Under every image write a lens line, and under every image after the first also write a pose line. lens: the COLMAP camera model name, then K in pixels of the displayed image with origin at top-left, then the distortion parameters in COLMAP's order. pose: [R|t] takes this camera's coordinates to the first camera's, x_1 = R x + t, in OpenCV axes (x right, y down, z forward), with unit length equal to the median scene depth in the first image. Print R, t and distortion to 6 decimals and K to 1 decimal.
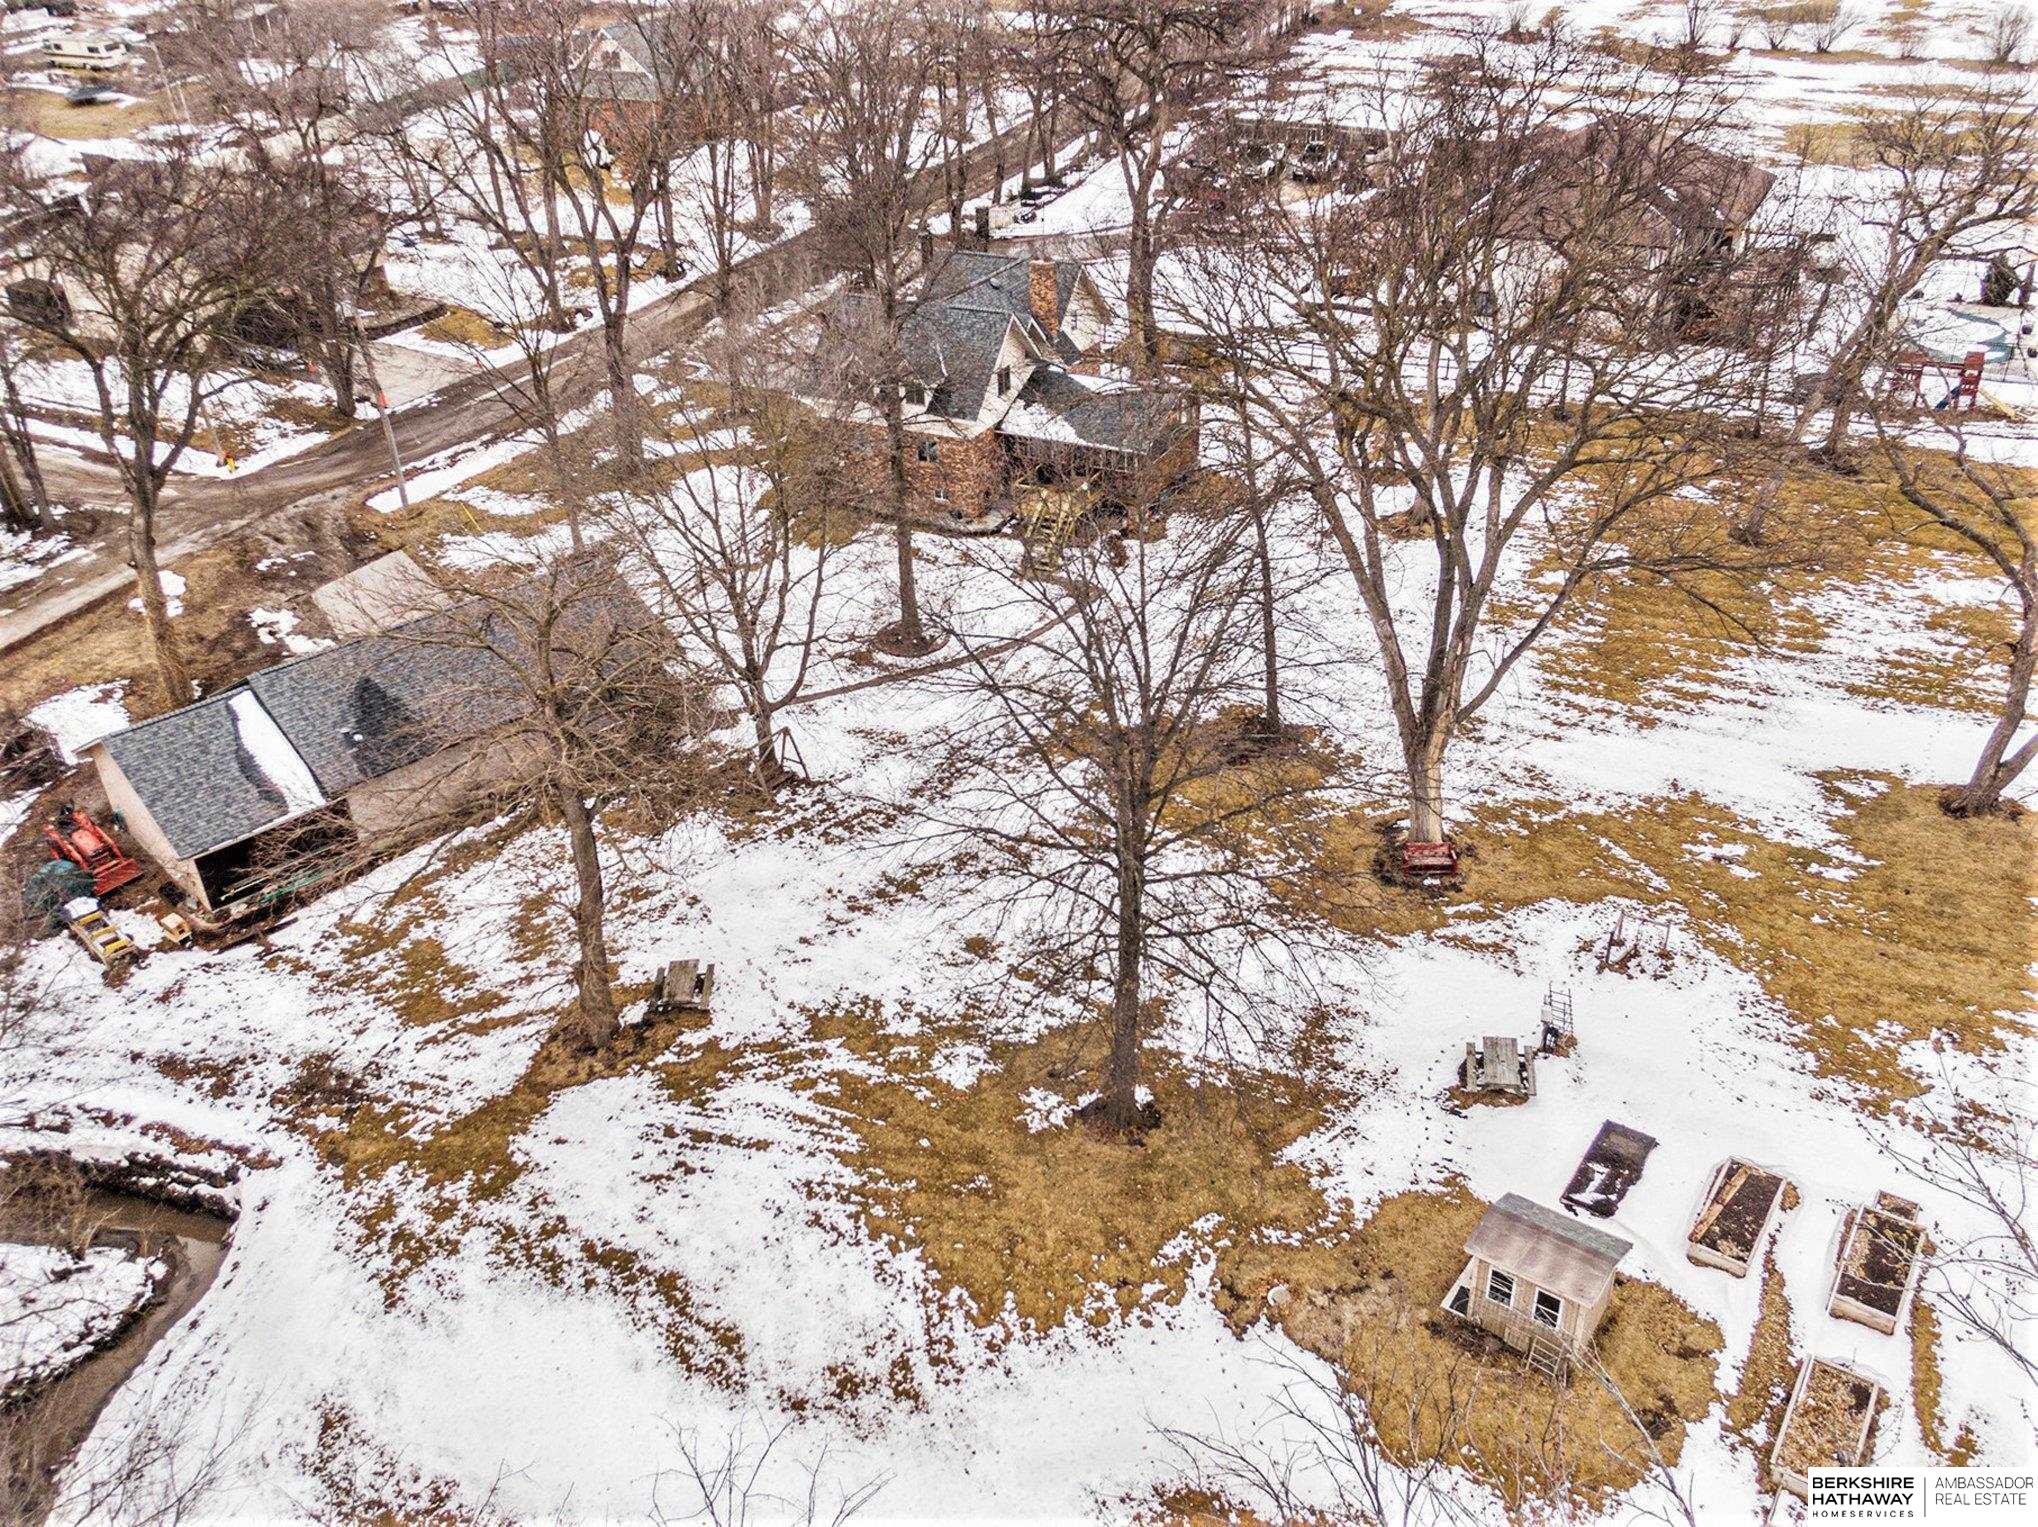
lens RADIAL K [[1553.3, 0, 1019.0], [0, 1553.3, 763.5], [0, 0, 1]] dist [0.021277, -0.009235]
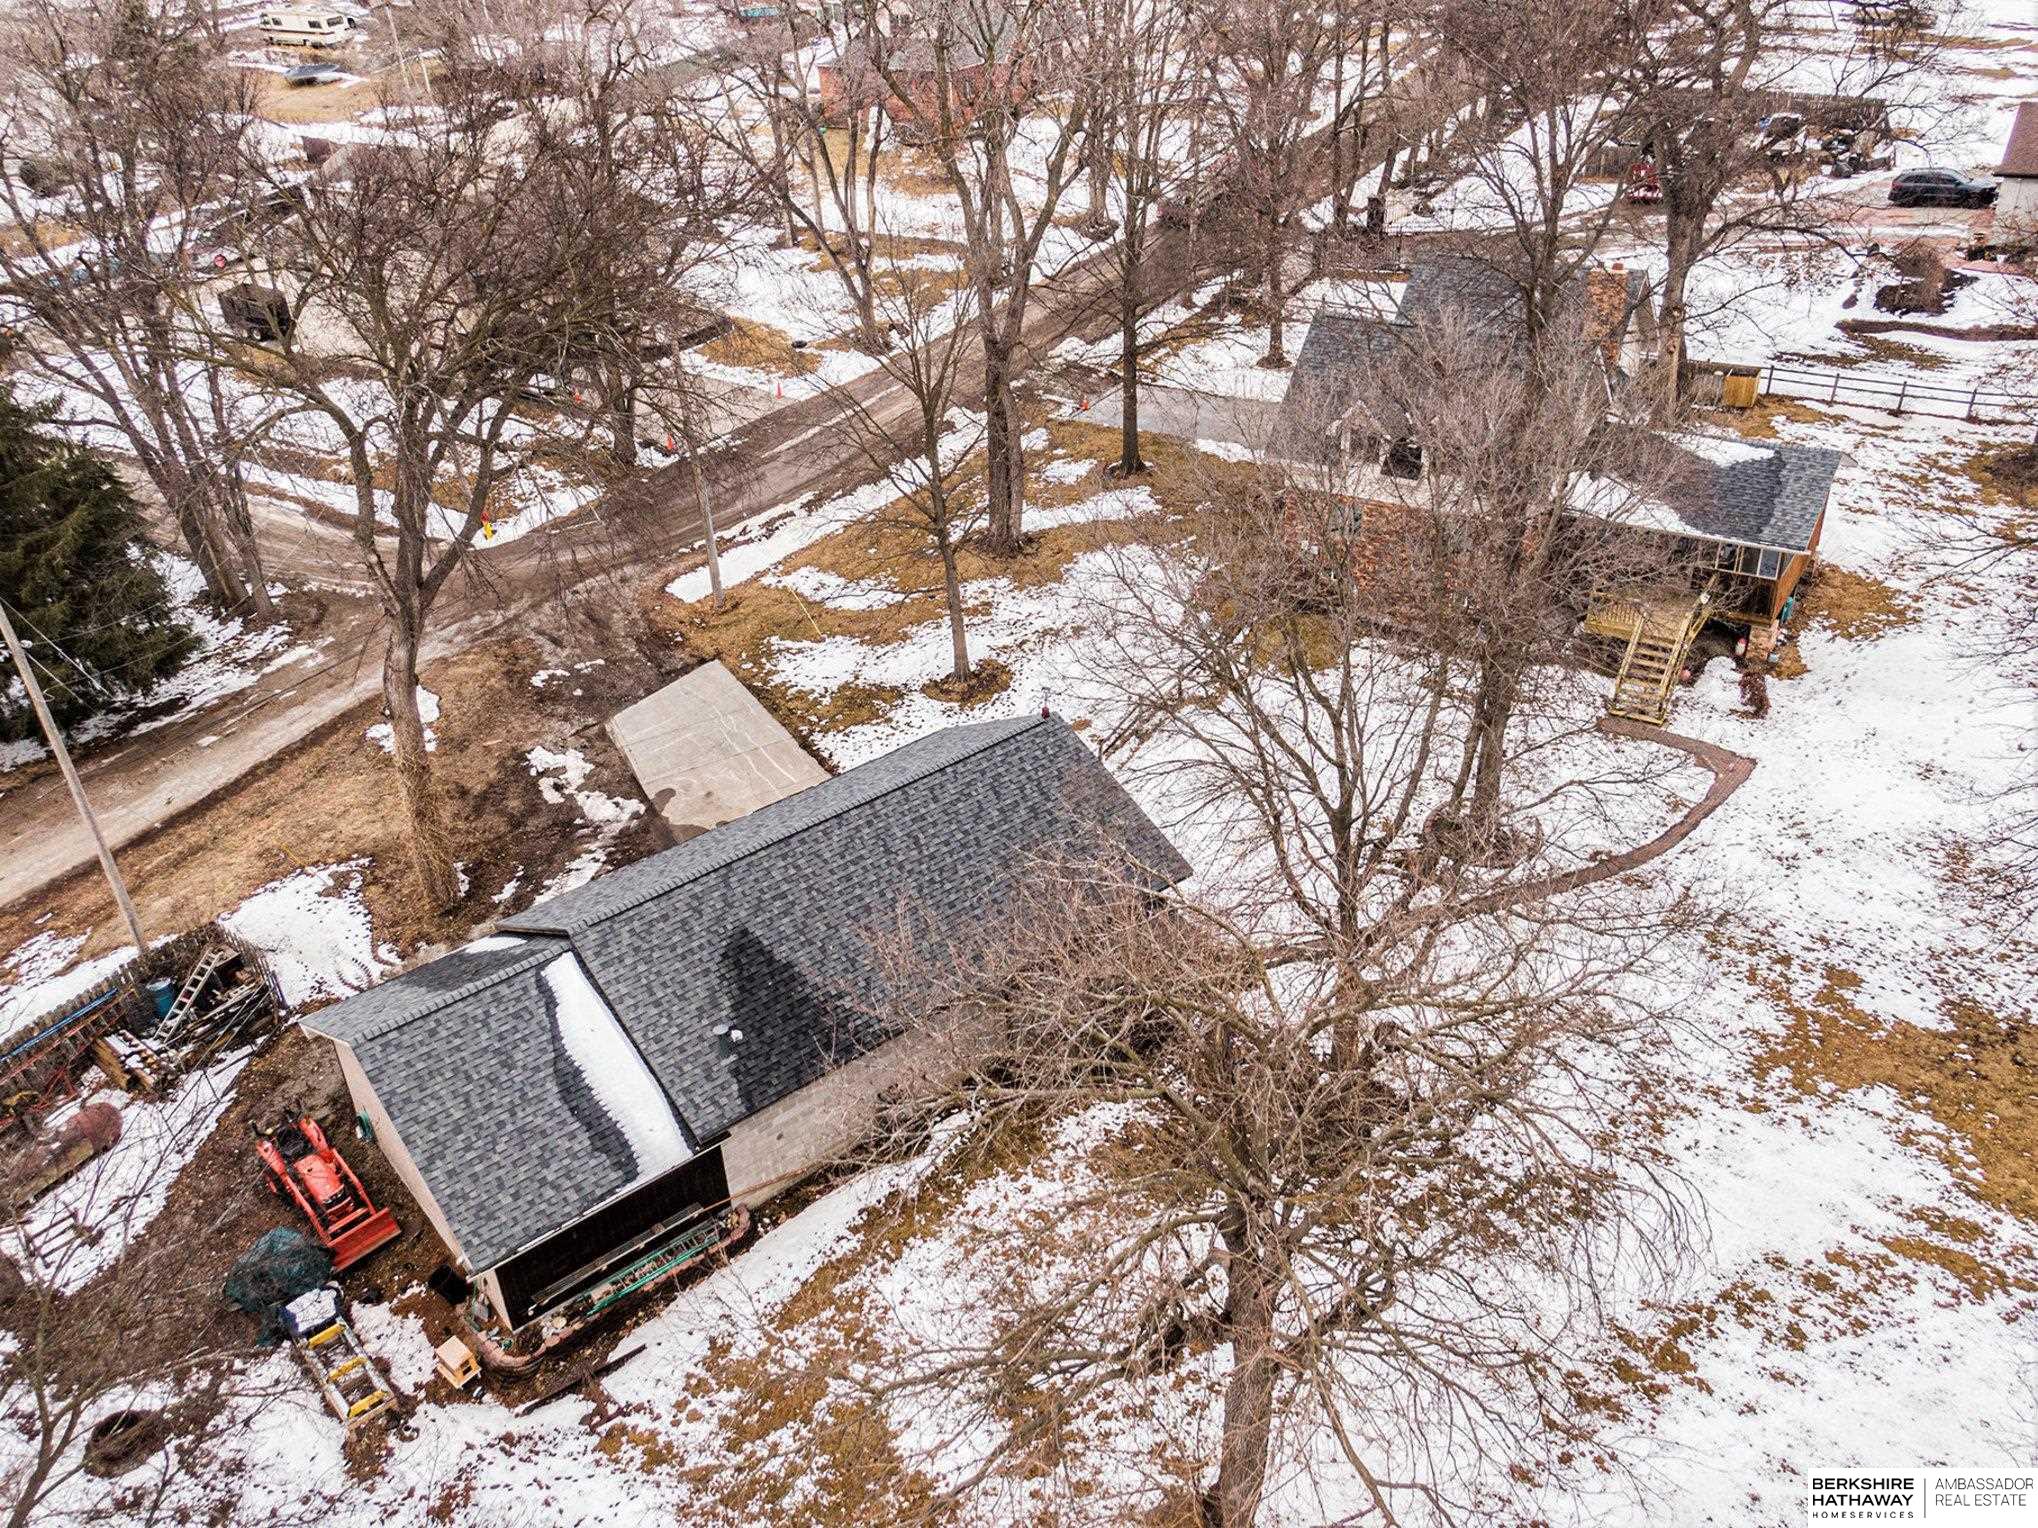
lens RADIAL K [[1553.3, 0, 1019.0], [0, 1553.3, 764.0], [0, 0, 1]] dist [0.021277, -0.009235]
pose [[0.995451, 0.032132, -0.089695, -0.199691], [-0.031862, 0.999482, 0.004440, -0.102202], [0.089792, -0.001562, 0.995959, 0.299338]]
